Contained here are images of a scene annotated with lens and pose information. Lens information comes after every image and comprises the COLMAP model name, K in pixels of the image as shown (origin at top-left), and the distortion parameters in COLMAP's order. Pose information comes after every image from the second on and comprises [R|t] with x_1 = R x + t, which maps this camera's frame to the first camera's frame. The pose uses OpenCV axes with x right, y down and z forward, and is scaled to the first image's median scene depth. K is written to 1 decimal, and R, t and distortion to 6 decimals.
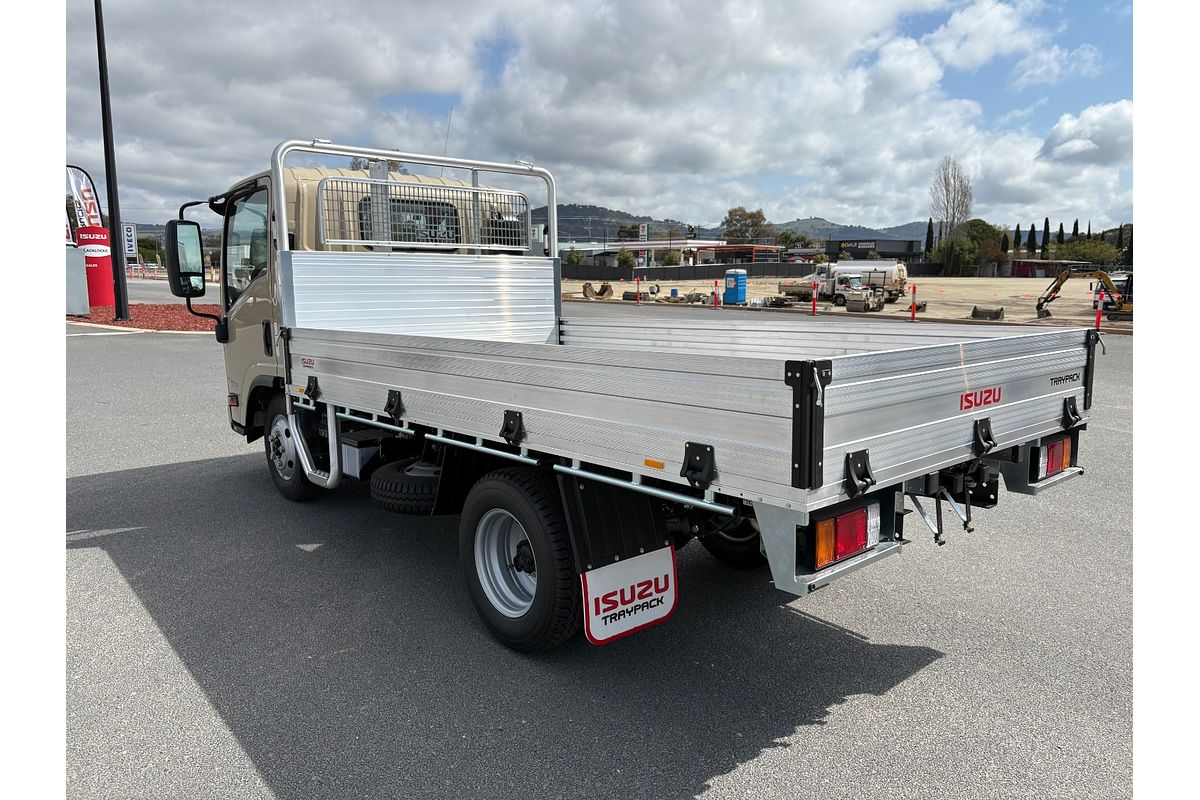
lens RADIAL K [[837.2, 0, 677.5], [0, 837.2, 396.8], [0, 0, 1]] dist [0.021252, -0.001446]
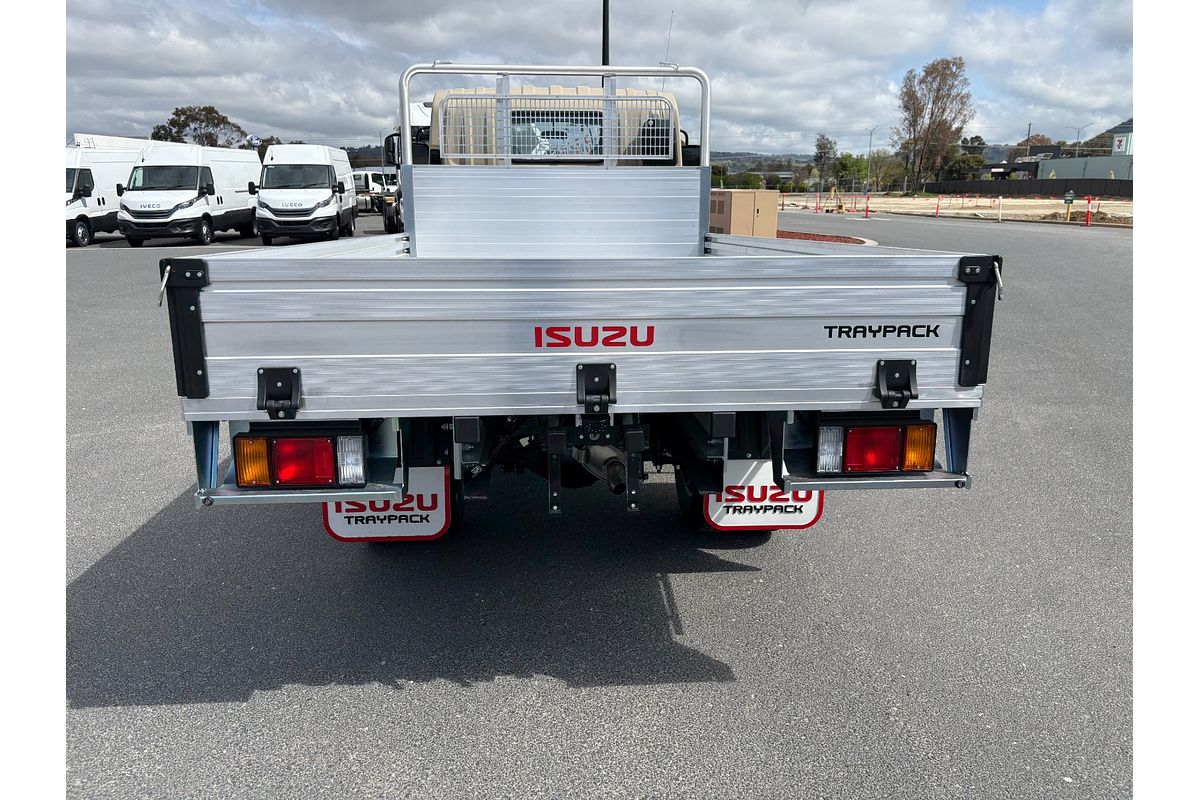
lens RADIAL K [[867.0, 0, 600.0], [0, 867.0, 400.0], [0, 0, 1]] dist [0.012984, 0.001414]
pose [[0.768725, 0.142320, -0.623543, 0.704285], [-0.088712, 0.989230, 0.116418, -0.026205], [0.633397, -0.034178, 0.773072, 0.337426]]
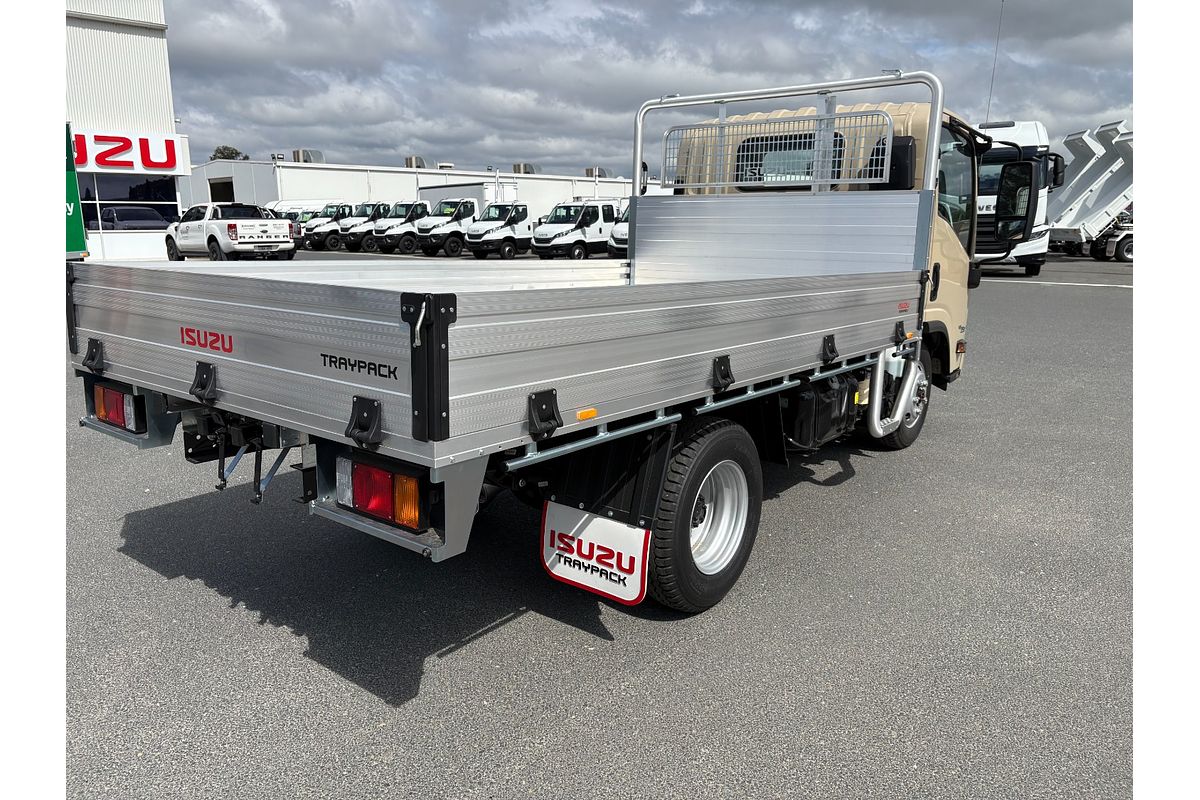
lens RADIAL K [[867.9, 0, 598.2], [0, 867.9, 393.8], [0, 0, 1]] dist [0.051544, -0.071542]
pose [[0.093769, 0.188723, -0.977543, 1.088846], [-0.148484, 0.973539, 0.173707, -0.136327], [0.984459, 0.128861, 0.119311, 1.088113]]
